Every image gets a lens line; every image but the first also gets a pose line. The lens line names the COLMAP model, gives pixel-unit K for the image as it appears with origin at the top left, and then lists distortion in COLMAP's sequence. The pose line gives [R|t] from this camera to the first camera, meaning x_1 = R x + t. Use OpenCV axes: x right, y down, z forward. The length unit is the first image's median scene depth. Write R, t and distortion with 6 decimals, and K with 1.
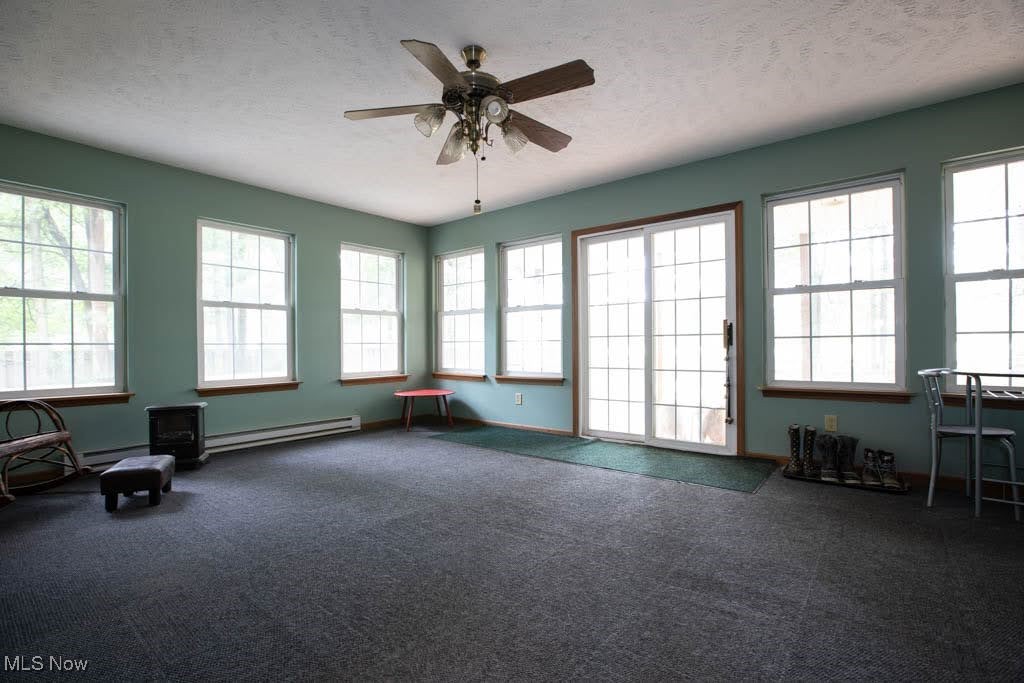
lens RADIAL K [[467.9, 0, 513.7], [0, 467.9, 348.9], [0, 0, 1]] dist [-0.054969, 0.019907]
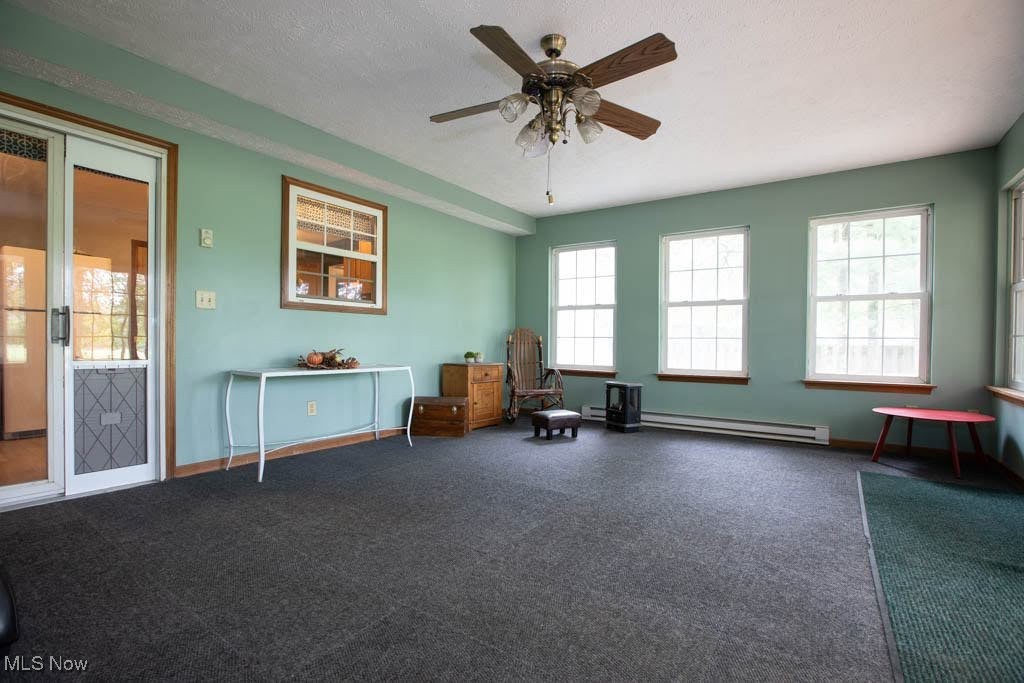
lens RADIAL K [[467.9, 0, 513.7], [0, 467.9, 348.9], [0, 0, 1]] dist [-0.054969, 0.019907]
pose [[0.071007, 0.020559, -0.997264, 0.506564], [-0.015691, 0.999687, 0.019492, 0.000257], [0.997352, 0.014264, 0.071307, 0.481903]]
